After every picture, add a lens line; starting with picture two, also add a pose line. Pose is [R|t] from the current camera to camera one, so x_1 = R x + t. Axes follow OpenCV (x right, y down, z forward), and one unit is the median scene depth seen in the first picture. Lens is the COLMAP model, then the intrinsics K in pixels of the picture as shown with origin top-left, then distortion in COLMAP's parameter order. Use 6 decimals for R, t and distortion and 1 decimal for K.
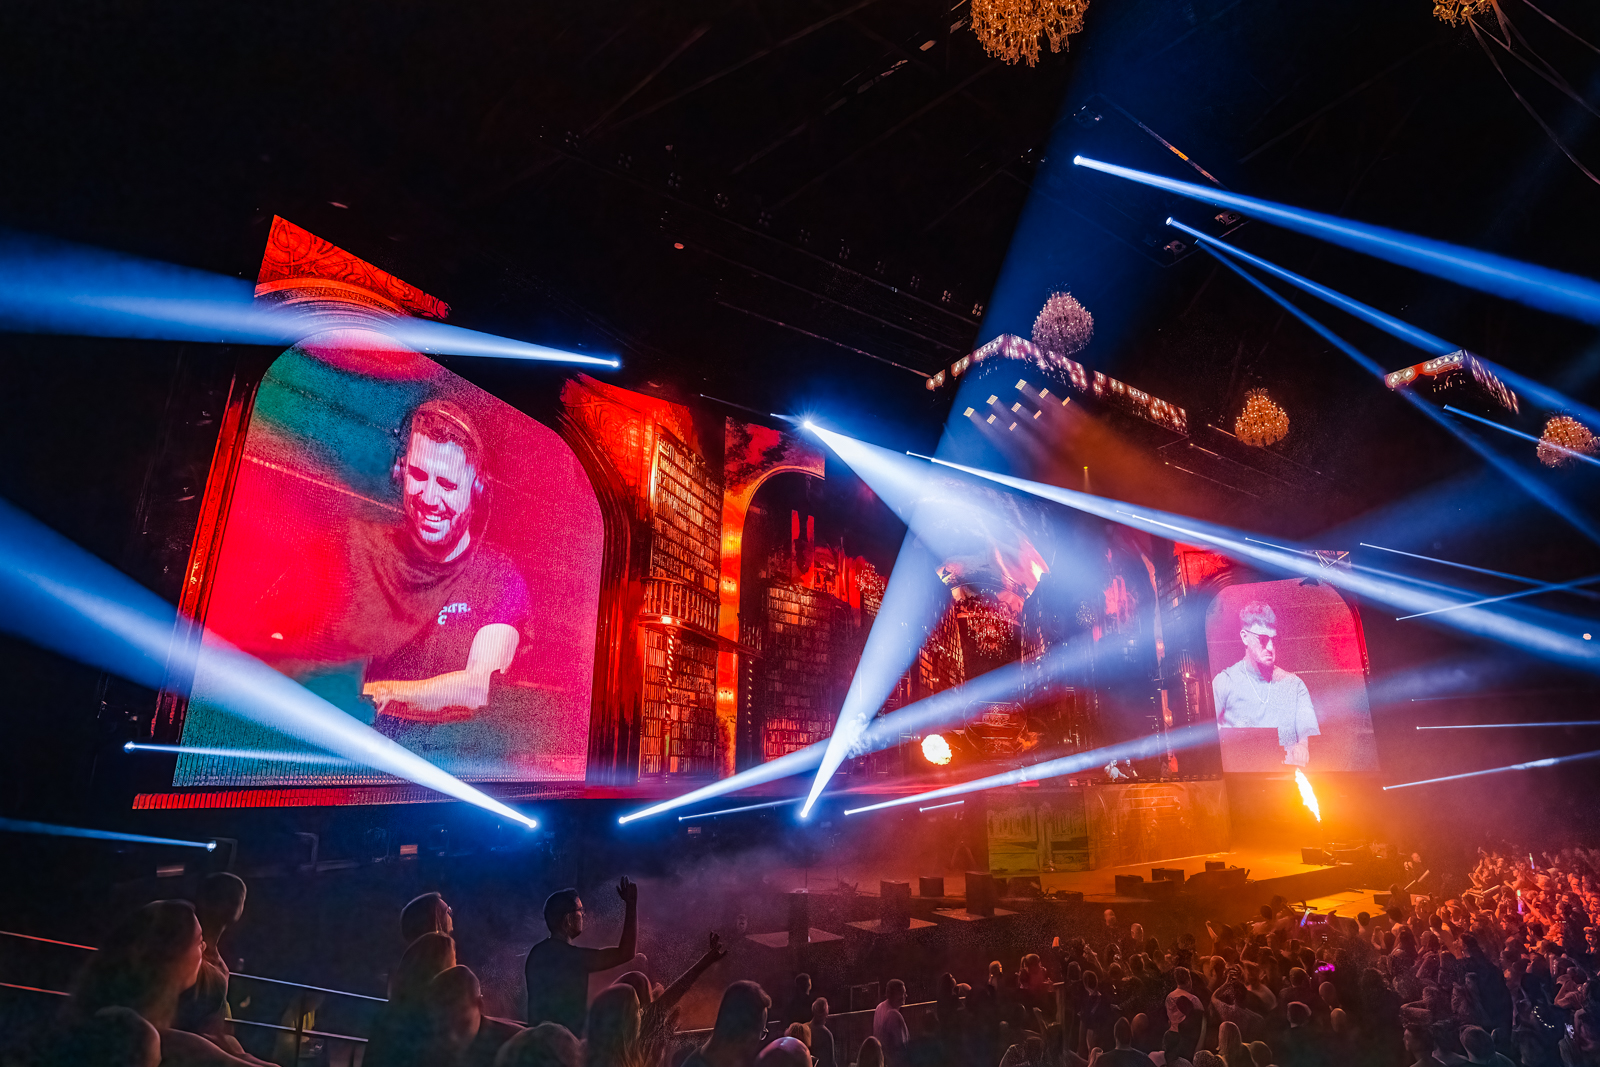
lens RADIAL K [[731.6, 0, 841.4], [0, 731.6, 539.1], [0, 0, 1]] dist [-0.036393, -0.000222]
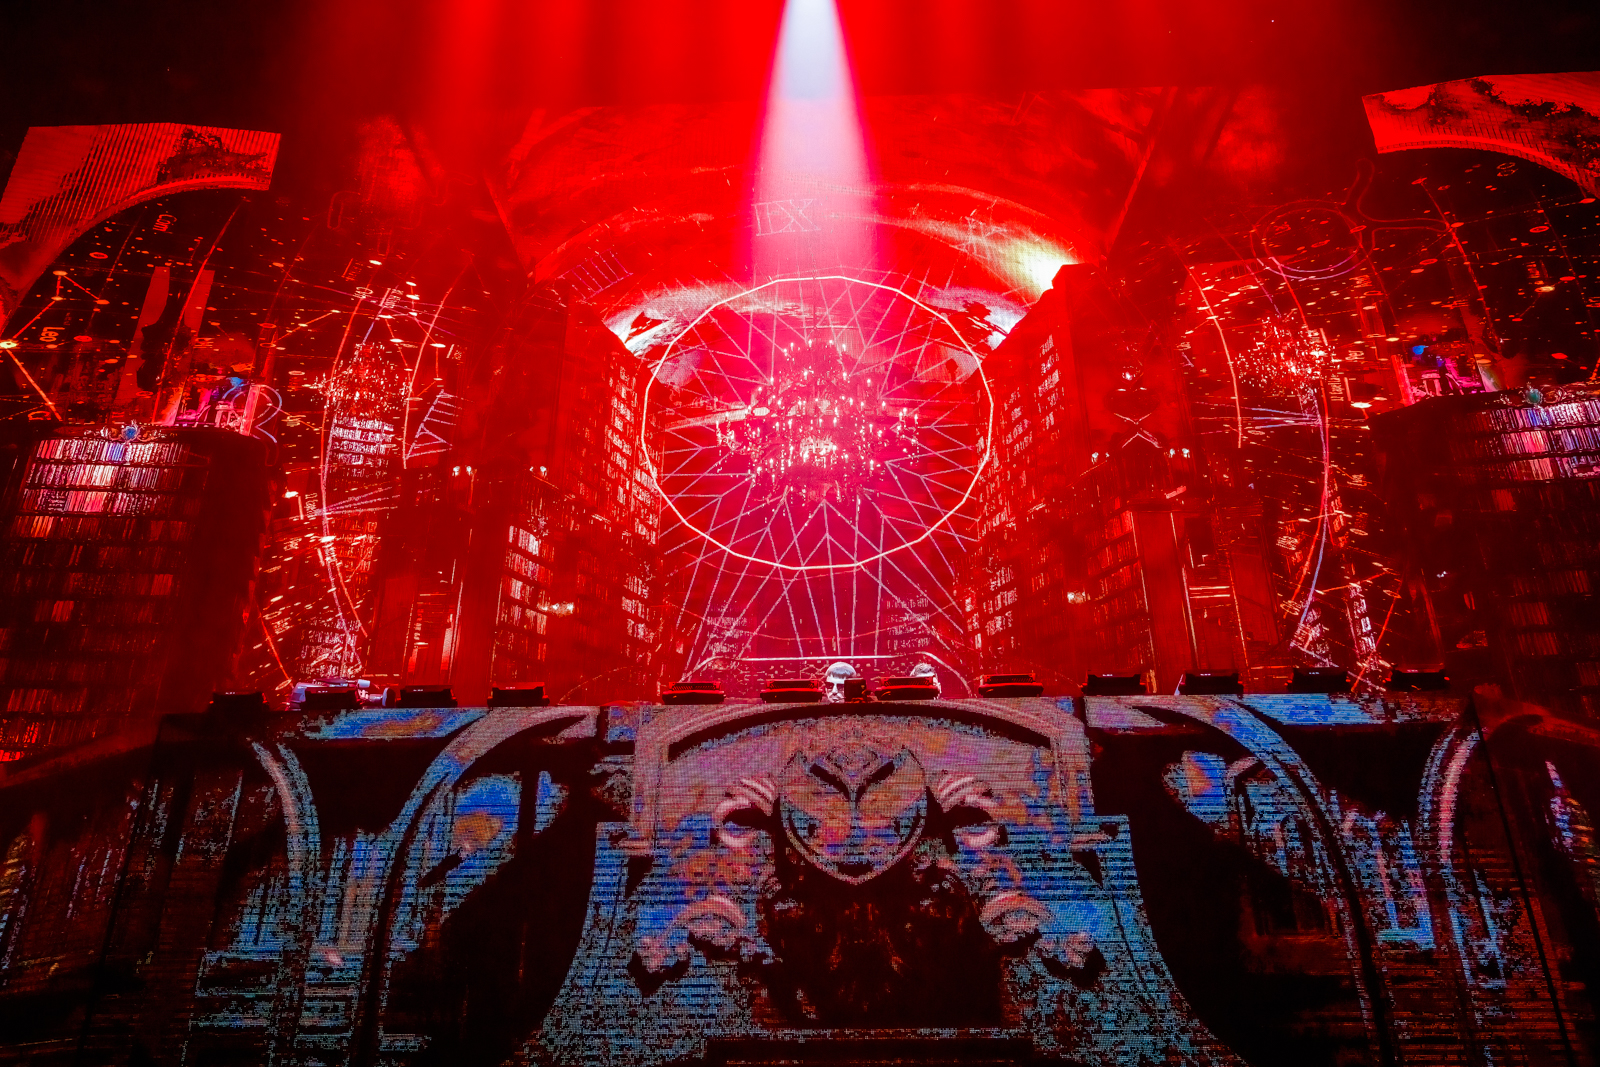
lens RADIAL K [[1240.5, 0, 757.6], [0, 1240.5, 471.7], [0, 0, 1]] dist [0.023436, 0.008982]
pose [[0.791101, -0.300851, -0.532586, 0.559467], [0.176625, 0.945950, -0.271997, 0.330721], [0.585631, 0.121109, 0.801479, 0.664352]]
